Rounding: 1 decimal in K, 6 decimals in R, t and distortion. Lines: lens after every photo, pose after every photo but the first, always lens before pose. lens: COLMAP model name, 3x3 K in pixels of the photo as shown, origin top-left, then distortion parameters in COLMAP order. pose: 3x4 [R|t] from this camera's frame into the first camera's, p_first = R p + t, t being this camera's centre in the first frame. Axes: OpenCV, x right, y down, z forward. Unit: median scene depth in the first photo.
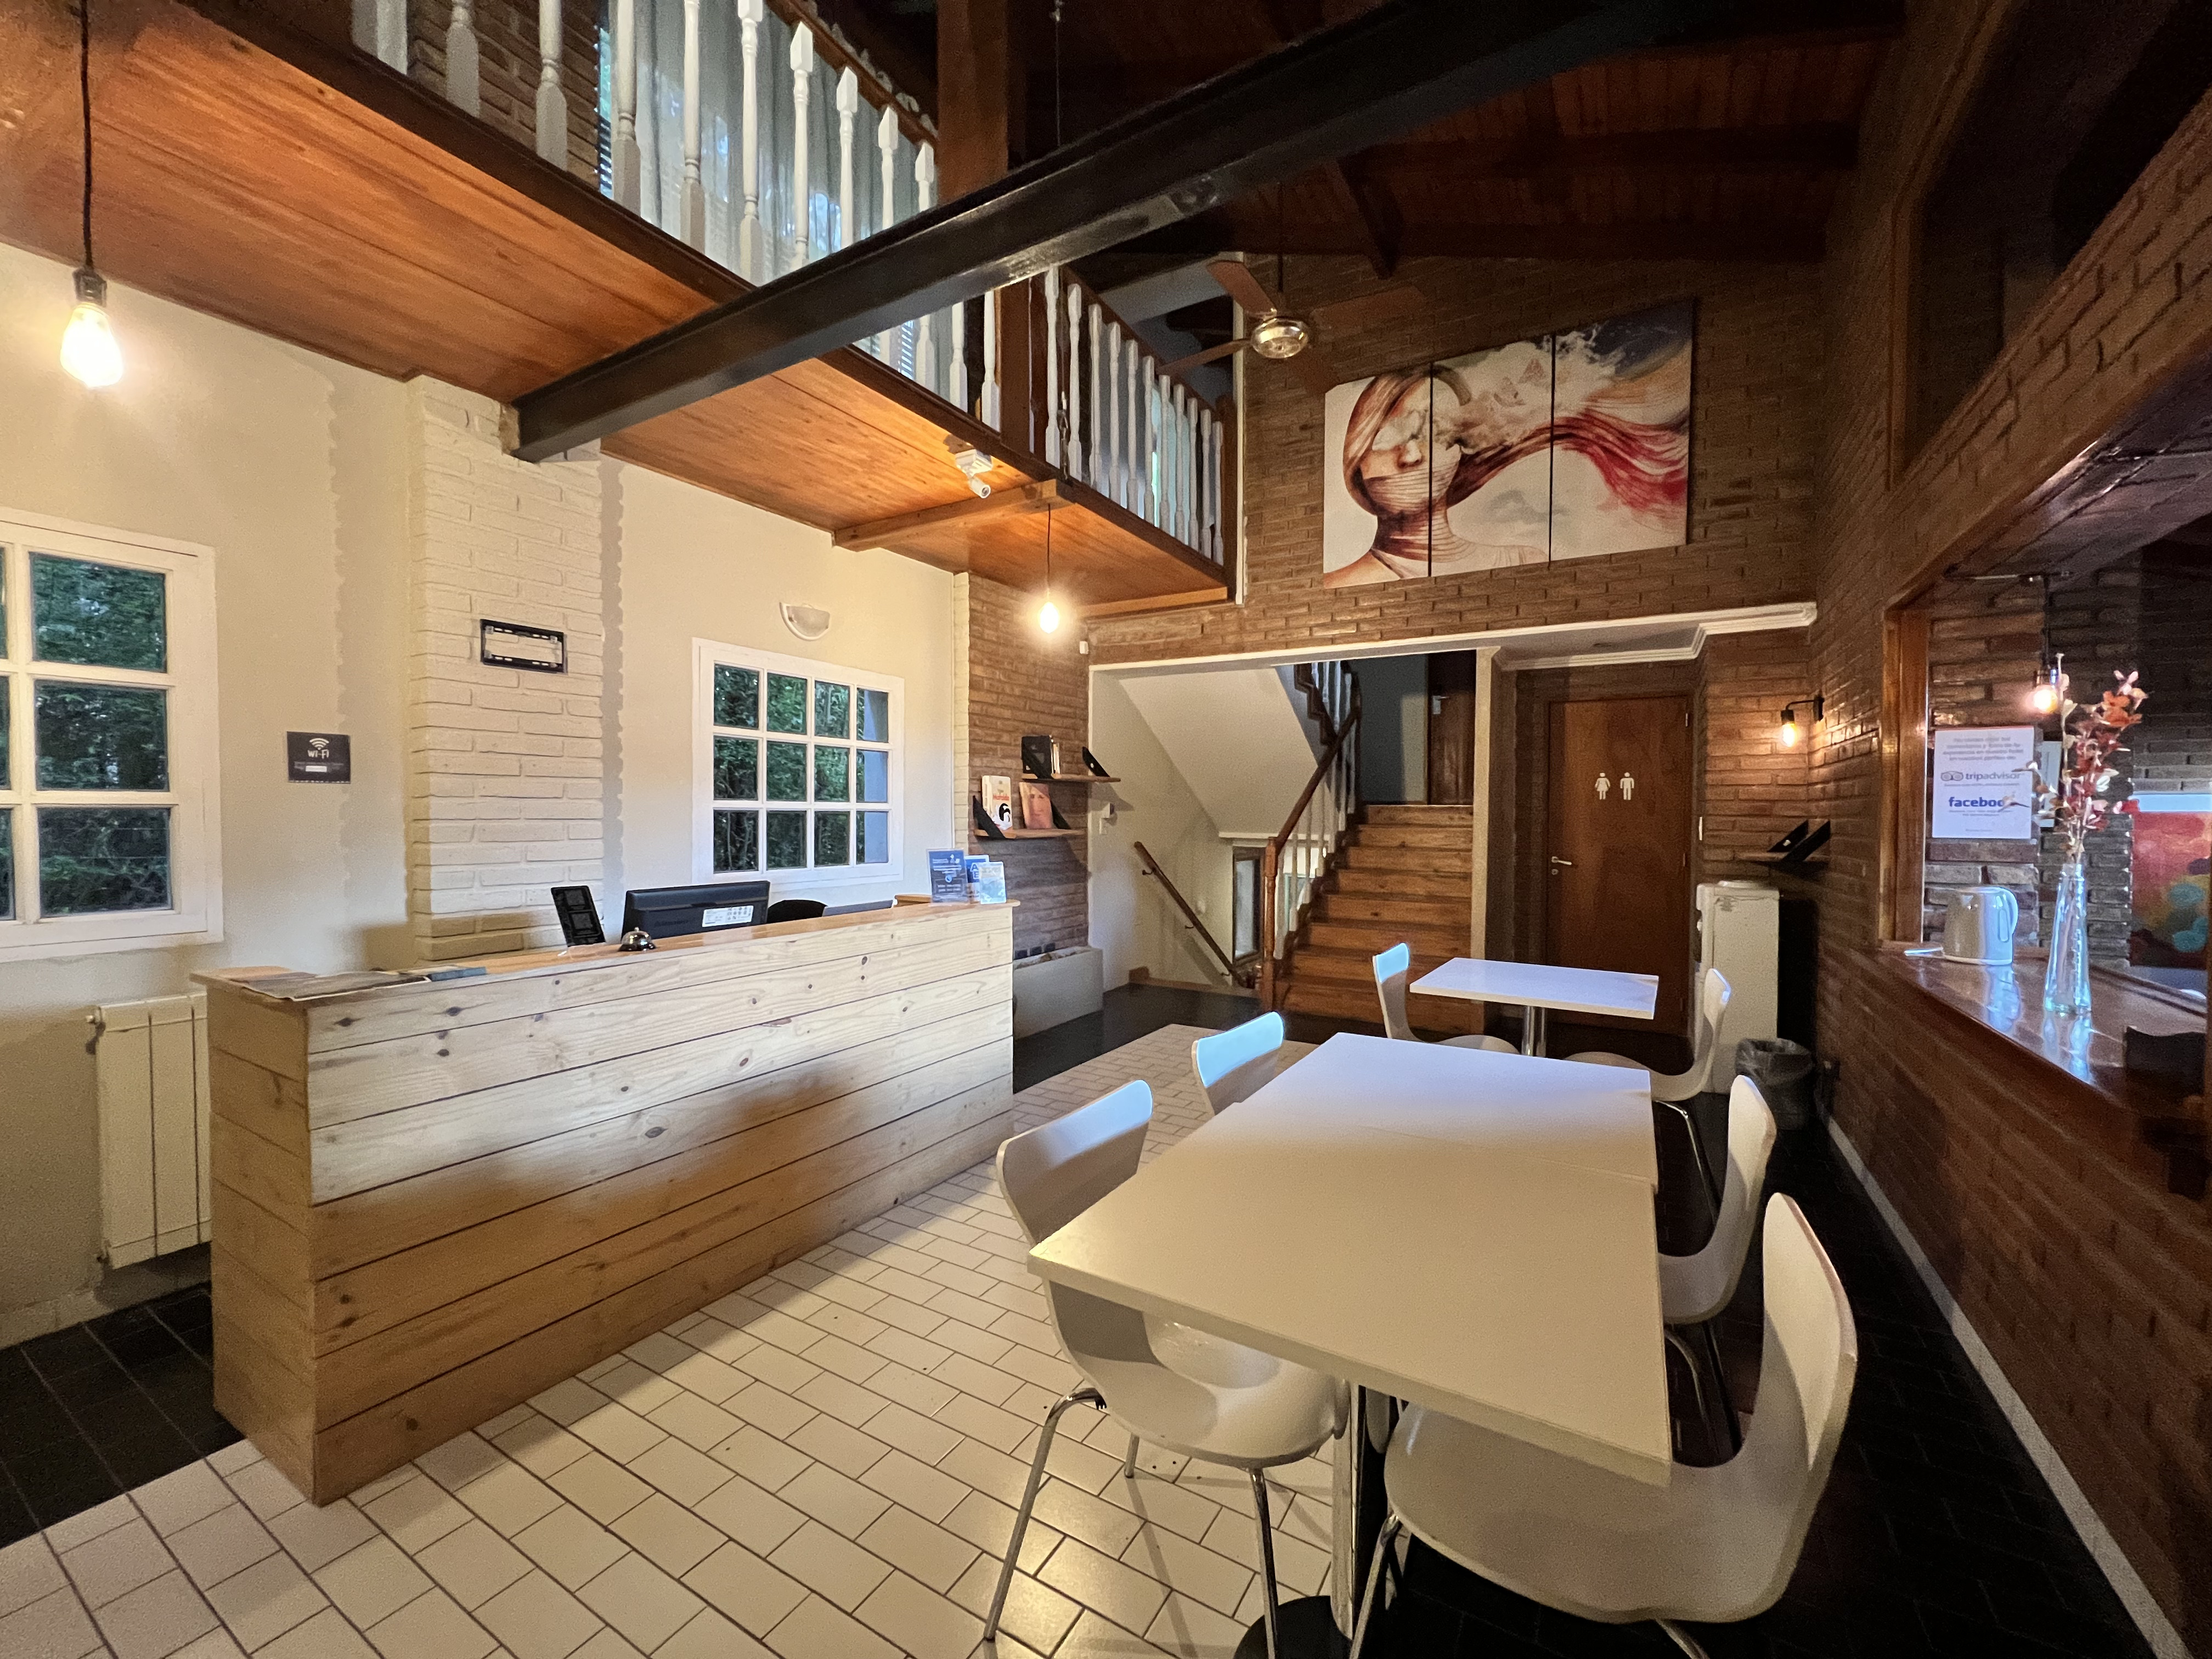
lens RADIAL K [[883.6, 0, 1114.3], [0, 883.6, 832.1], [0, 0, 1]] dist [-0.001558, 0.000076]
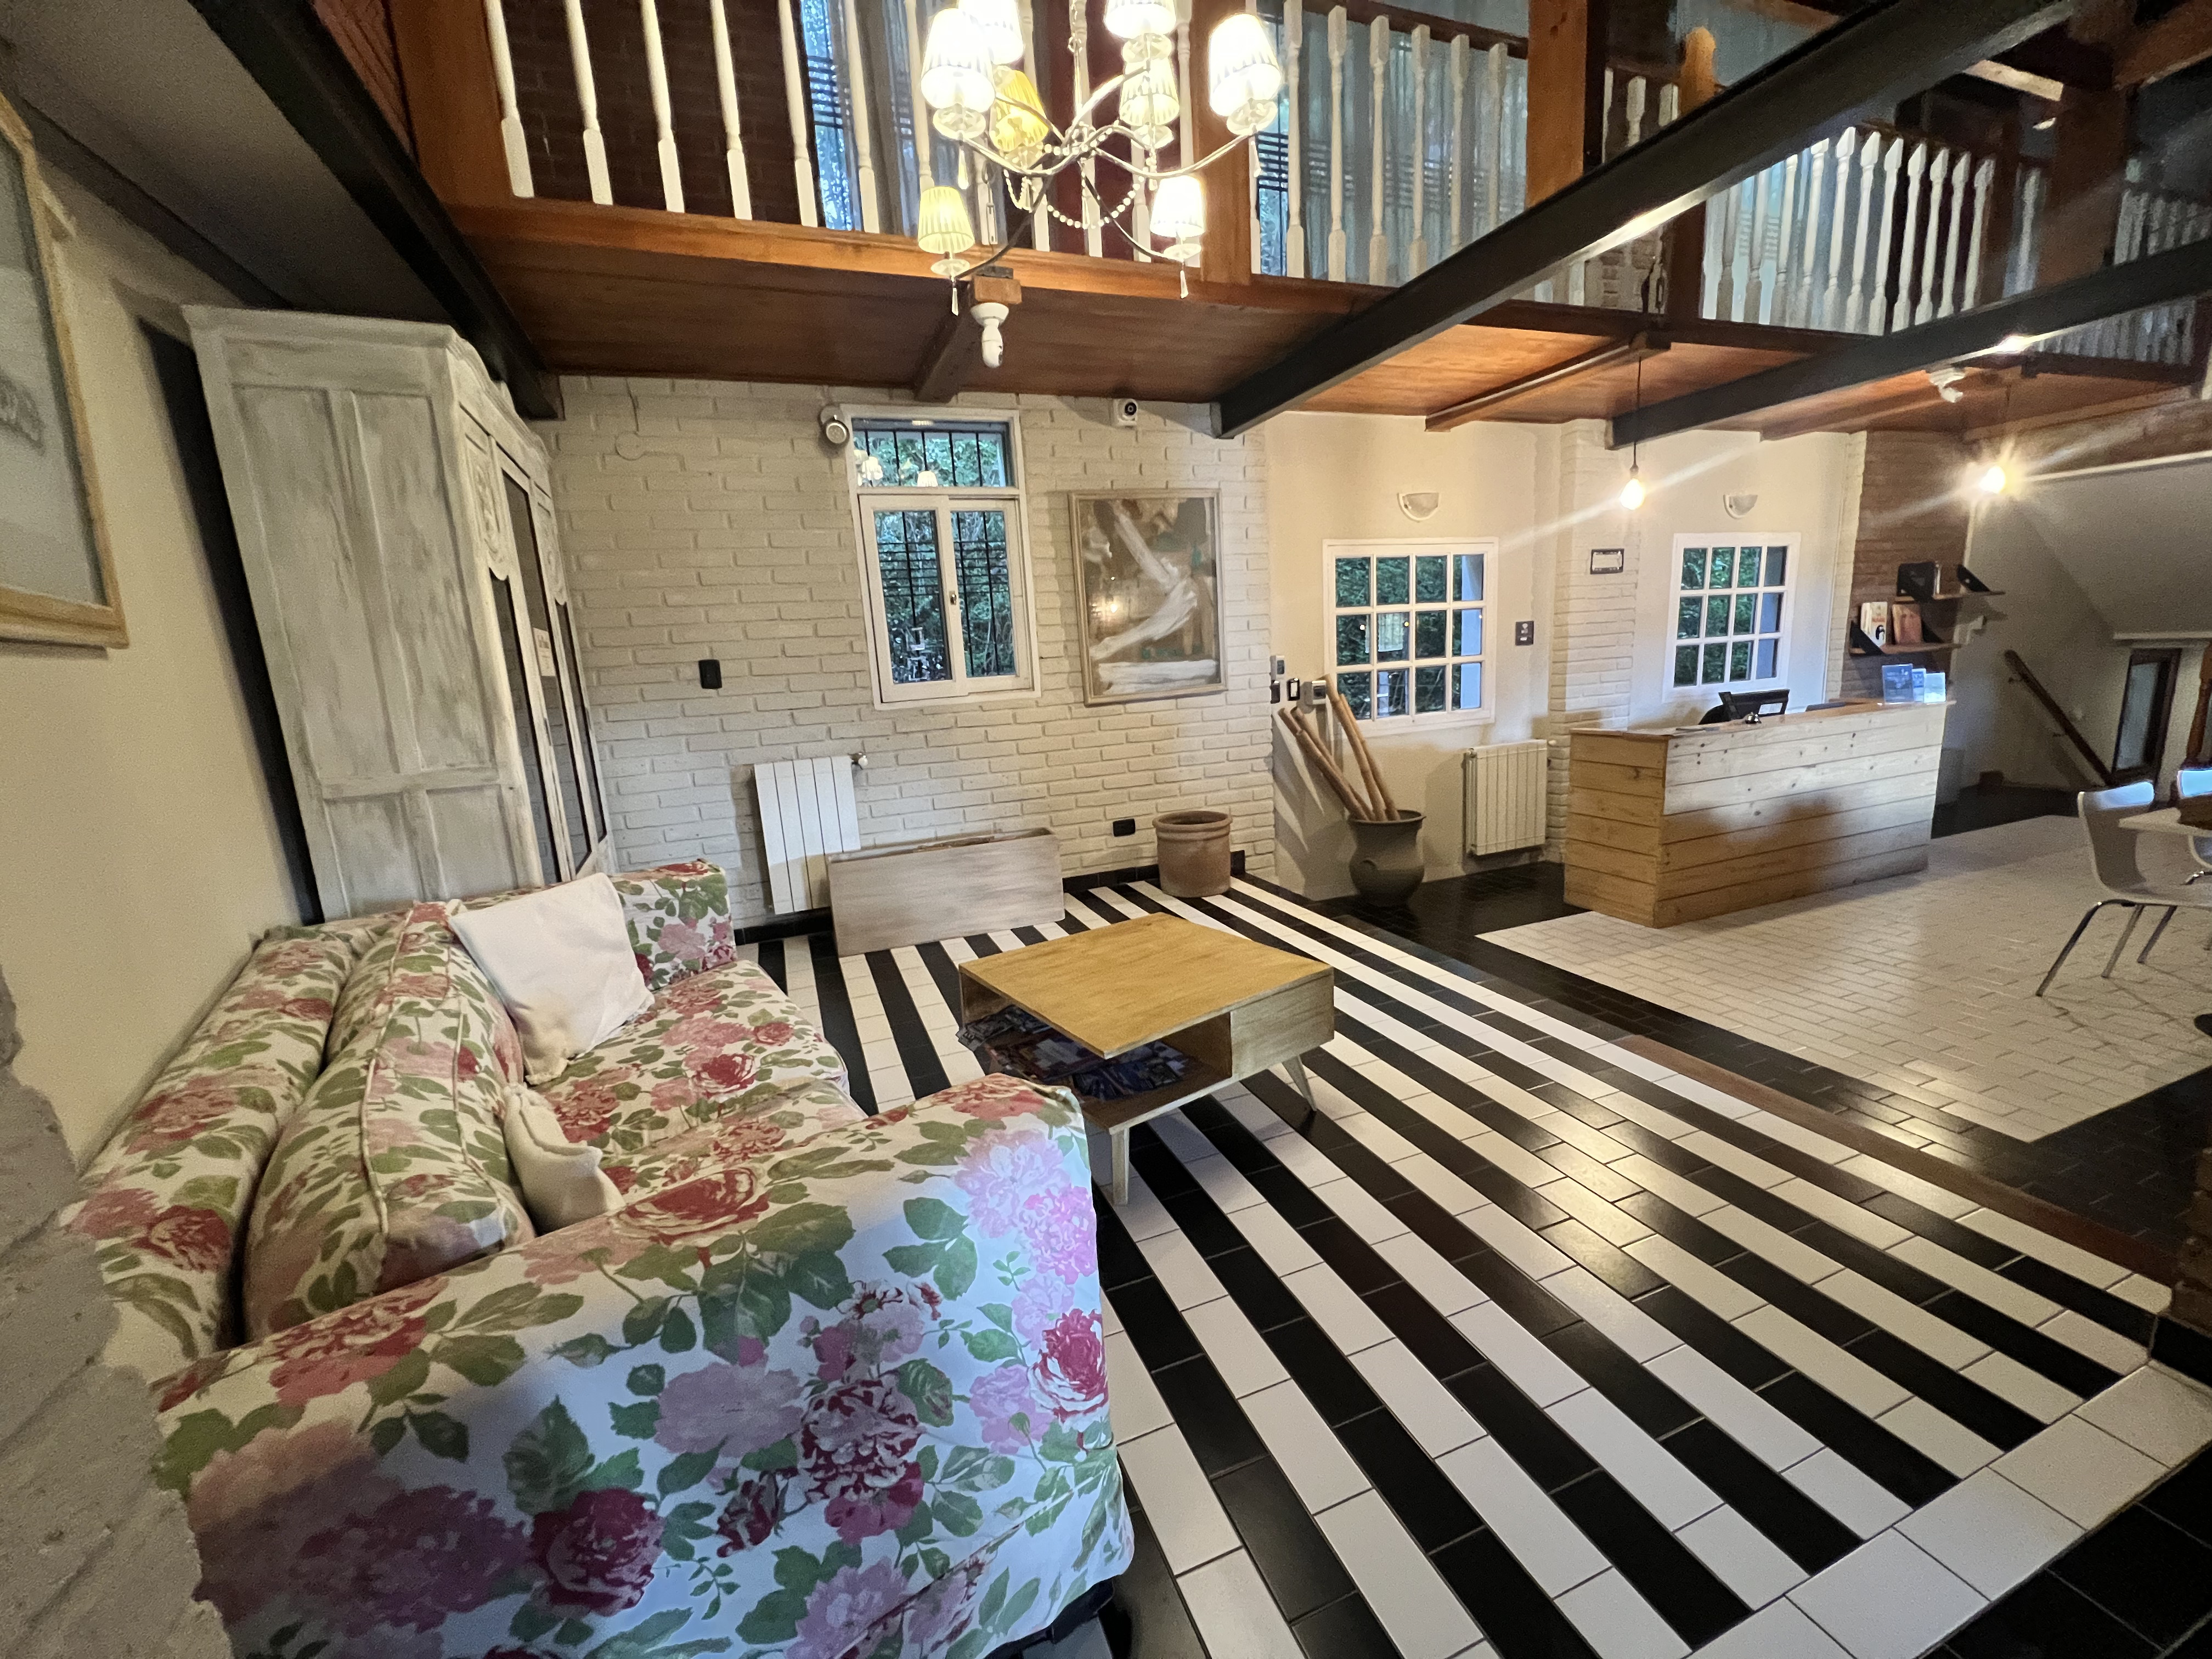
lens RADIAL K [[886.4, 0, 1105.7], [0, 886.4, 835.9], [0, 0, 1]] dist [-0.004685, 0.001032]
pose [[0.779774, 0.073544, -0.621727, -0.219036], [0.052716, 0.981836, 0.182258, -0.030770], [0.623838, -0.174895, 0.761733, -0.778713]]
